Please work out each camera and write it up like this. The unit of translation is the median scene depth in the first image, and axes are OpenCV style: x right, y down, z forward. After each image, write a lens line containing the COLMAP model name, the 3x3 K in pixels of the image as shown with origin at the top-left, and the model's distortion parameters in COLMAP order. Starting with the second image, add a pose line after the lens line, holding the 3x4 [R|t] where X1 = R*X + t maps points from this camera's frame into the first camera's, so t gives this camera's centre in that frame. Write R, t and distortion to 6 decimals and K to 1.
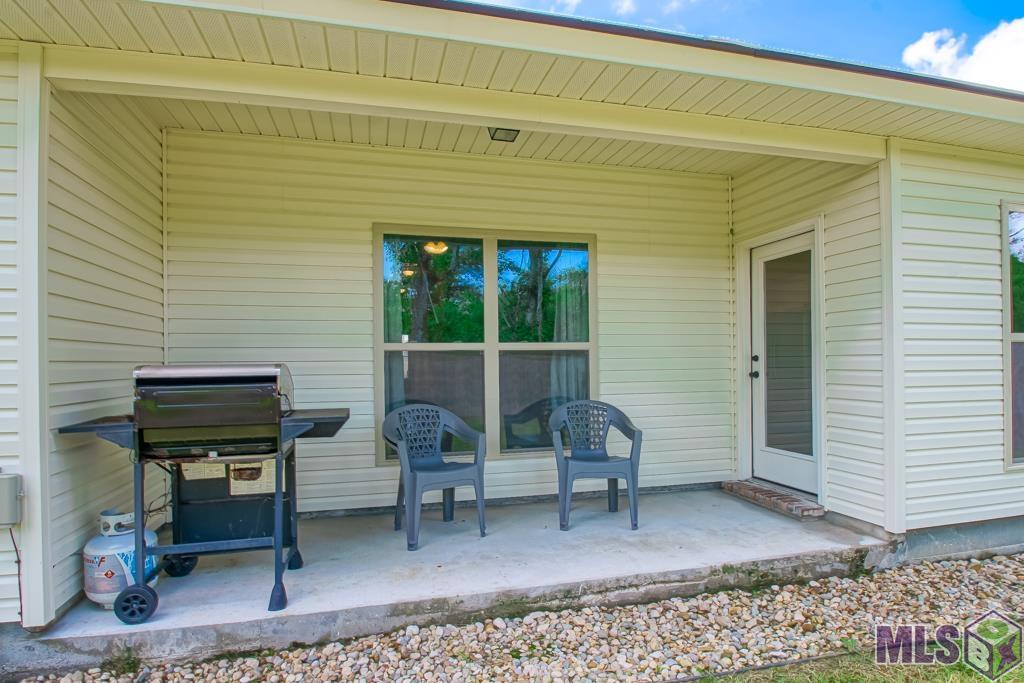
lens RADIAL K [[532.8, 0, 508.1], [0, 532.8, 361.0], [0, 0, 1]] dist [-0.009893, -0.000992]
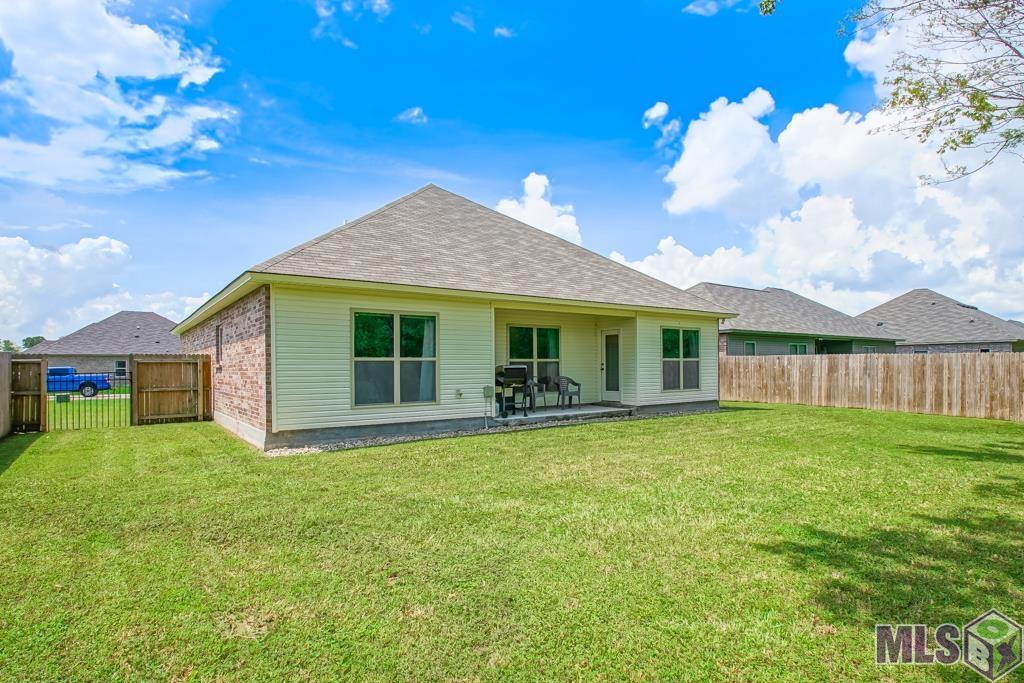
lens RADIAL K [[532.8, 0, 508.1], [0, 532.8, 361.0], [0, 0, 1]] dist [-0.009893, -0.000992]
pose [[0.932941, 0.006887, 0.359962, -1.349856], [0.001894, 0.999709, -0.024037, 0.056150], [-0.360023, 0.023107, 0.932657, -1.985417]]
